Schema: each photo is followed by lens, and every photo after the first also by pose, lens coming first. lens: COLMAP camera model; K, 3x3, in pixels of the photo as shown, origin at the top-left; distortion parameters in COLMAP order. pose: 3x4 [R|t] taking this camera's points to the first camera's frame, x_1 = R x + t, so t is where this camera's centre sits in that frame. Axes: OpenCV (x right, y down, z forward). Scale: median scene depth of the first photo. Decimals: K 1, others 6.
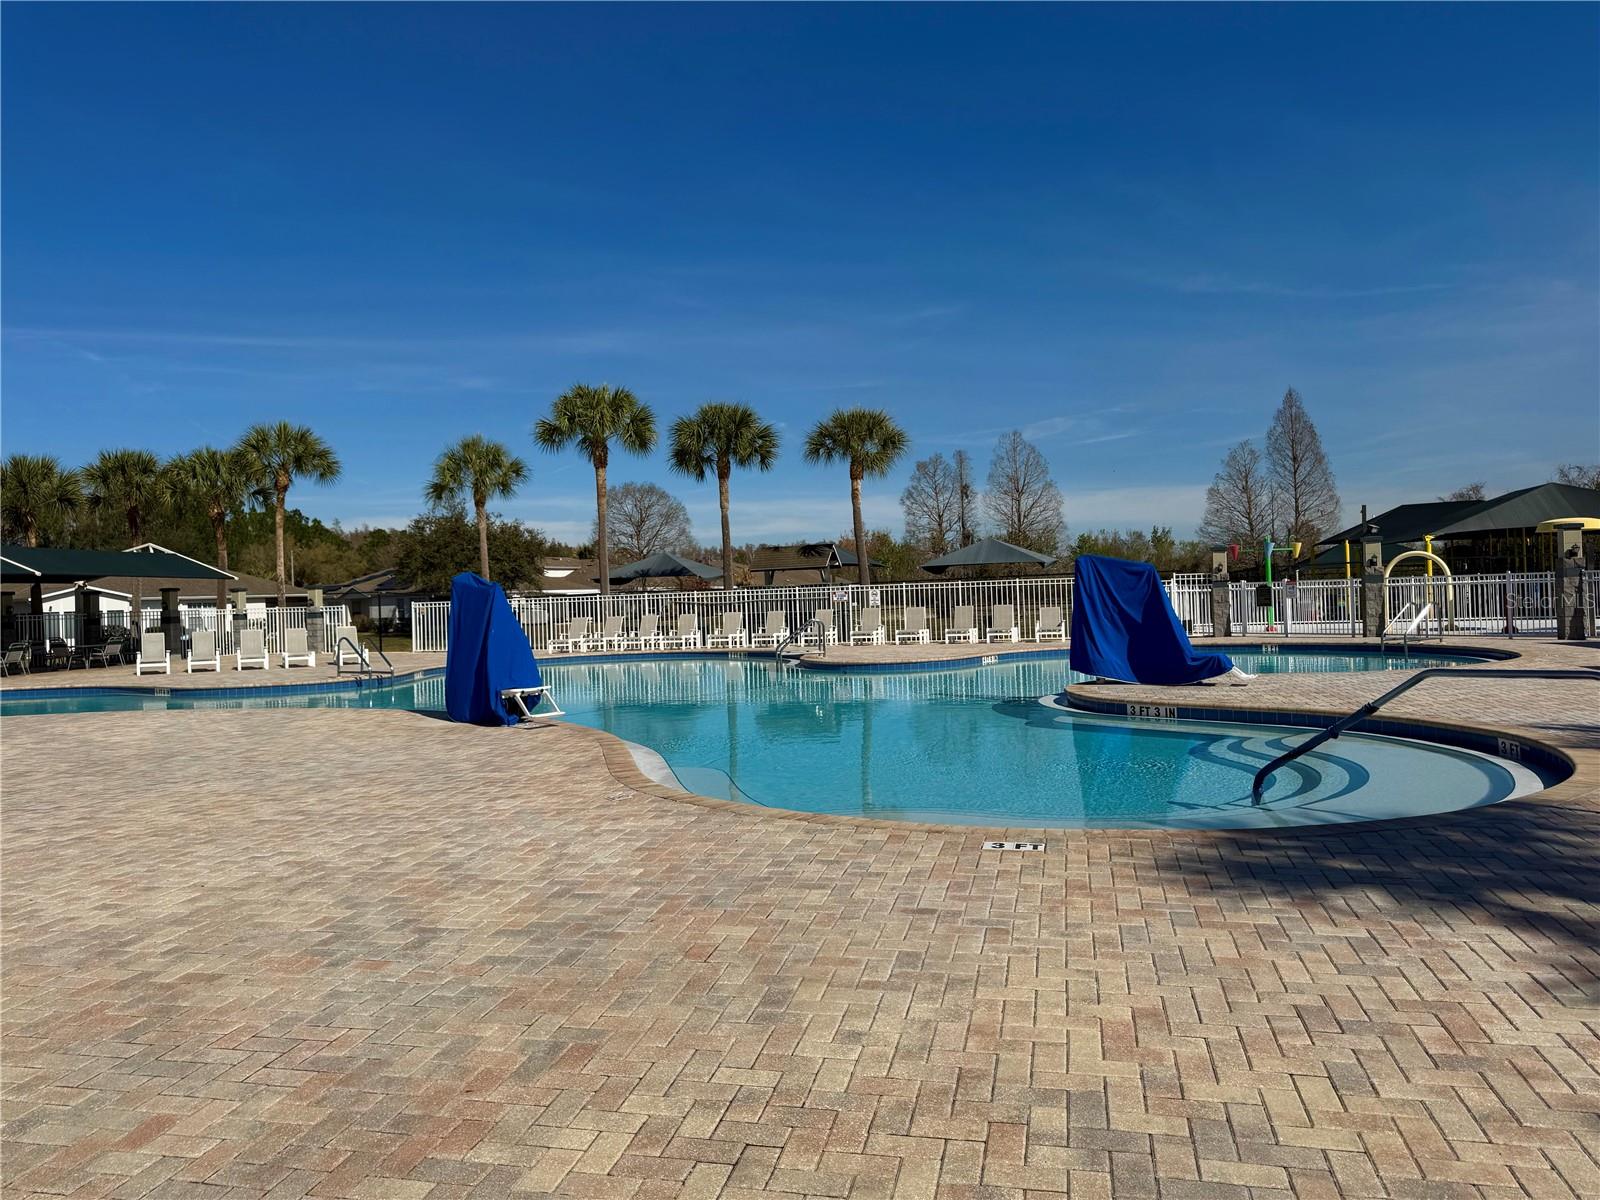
lens RADIAL K [[1132.2, 0, 800.0], [0, 1132.2, 600.0], [0, 0, 1]] dist [0.093806, -0.070608]
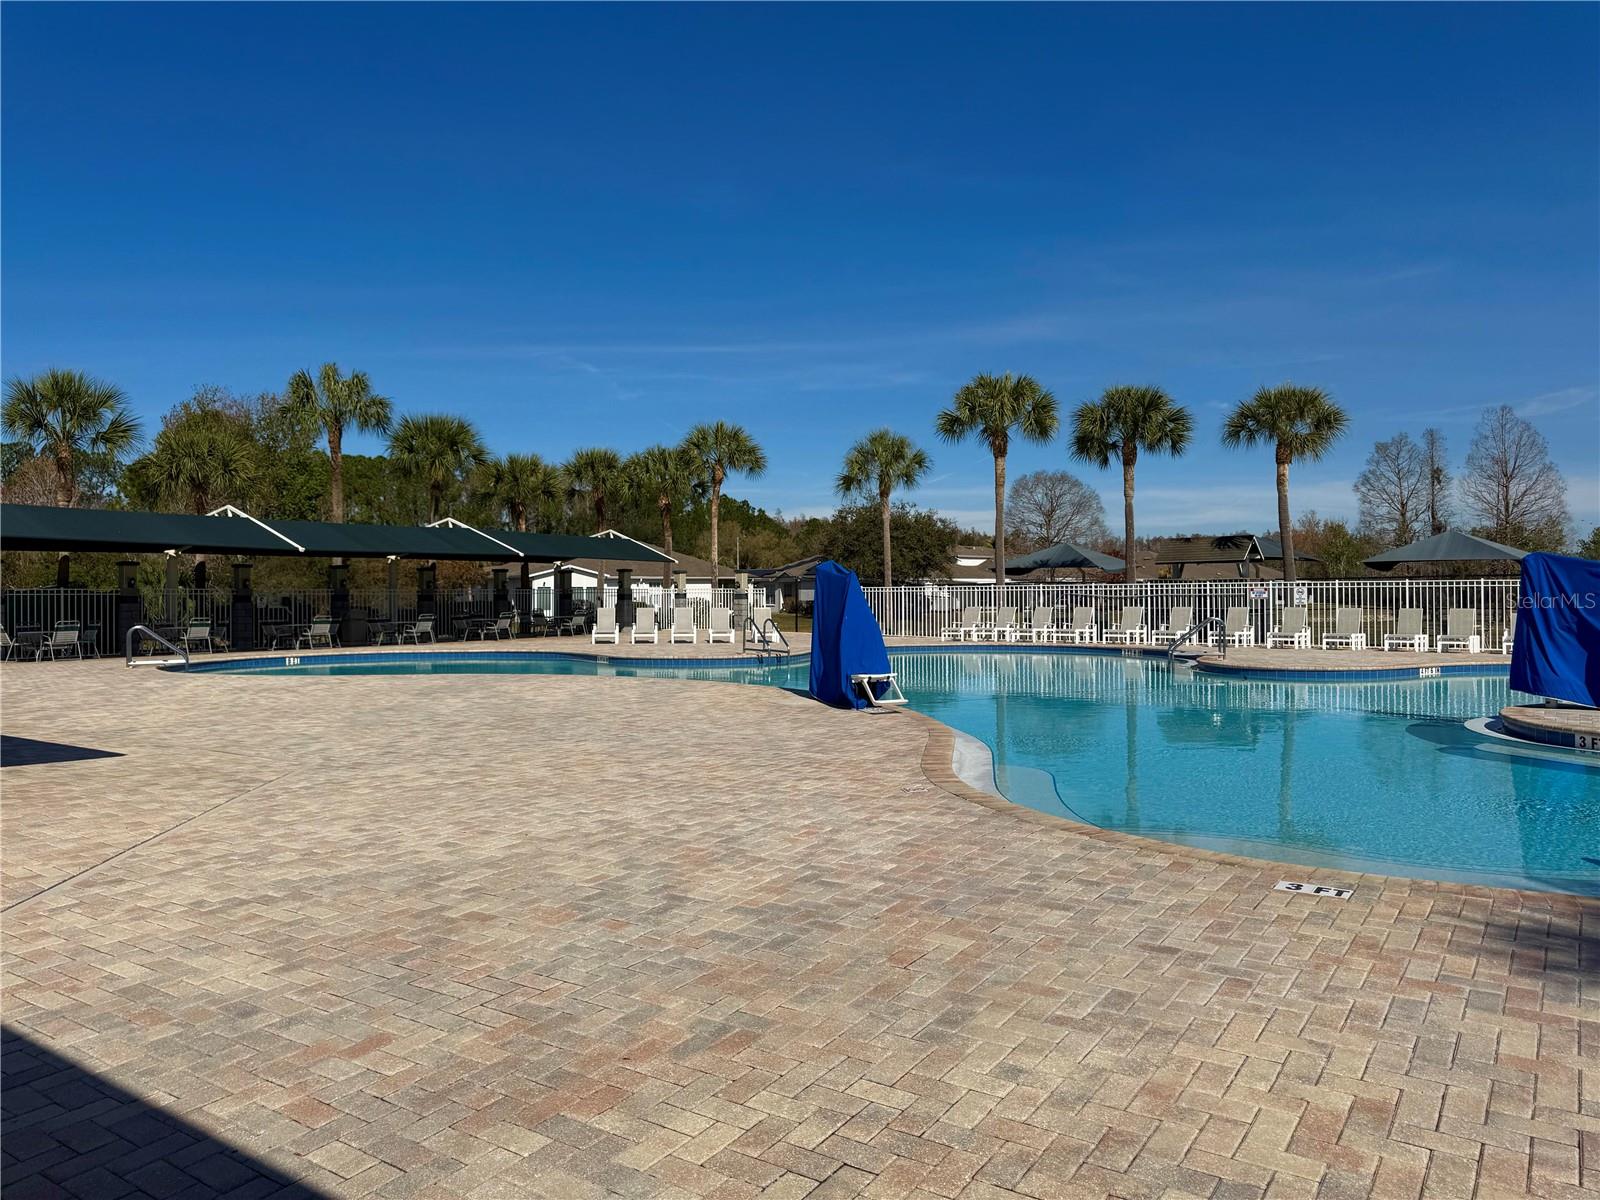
lens RADIAL K [[1133.6, 0, 817.4], [0, 1133.6, 592.4], [0, 0, 1]] dist [0.185271, -0.294758]
pose [[0.939068, 0.028695, -0.342530, 0.024768], [-0.027827, 0.999585, 0.007449, -0.001070], [0.342602, 0.002537, 0.939477, 0.007631]]
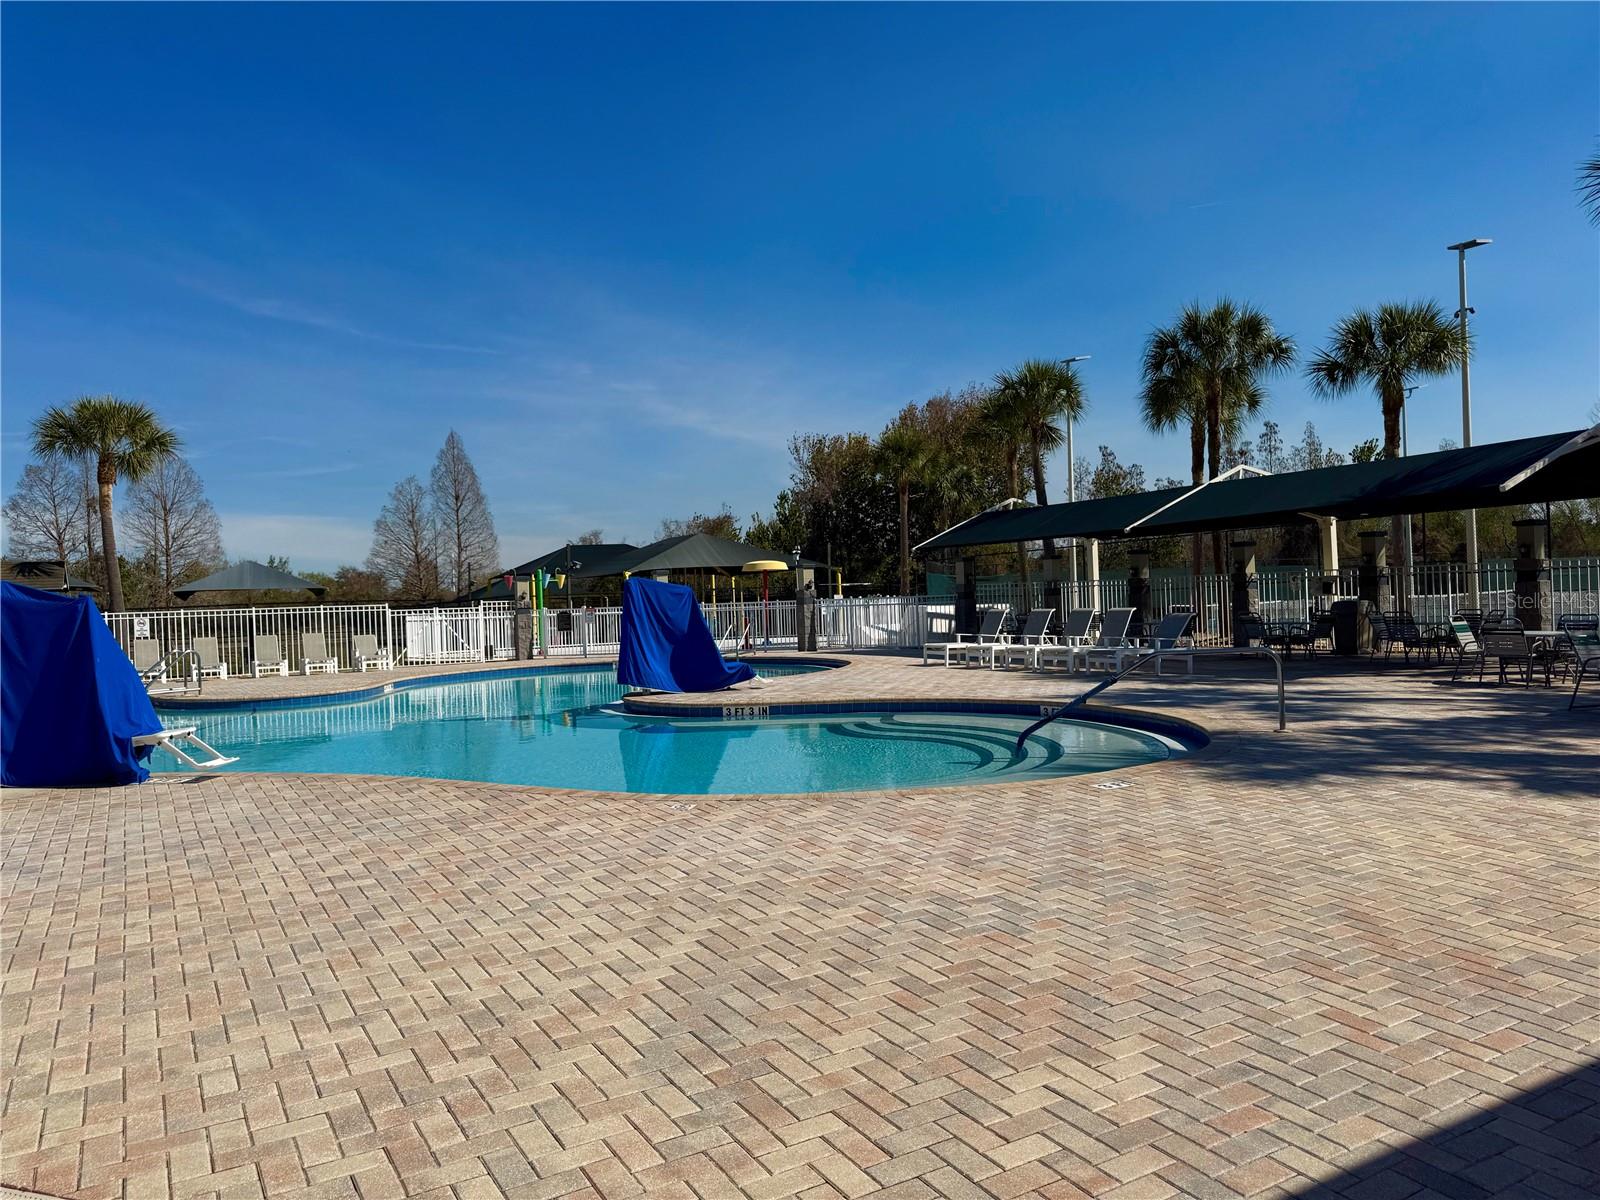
lens RADIAL K [[1132.2, 0, 800.0], [0, 1132.2, 600.0], [0, 0, 1]] dist [0.093806, -0.070608]
pose [[0.722087, 0.007204, 0.691765, -0.199656], [0.013320, 0.999616, -0.024313, 0.005738], [-0.691674, 0.026771, 0.721714, 0.056374]]
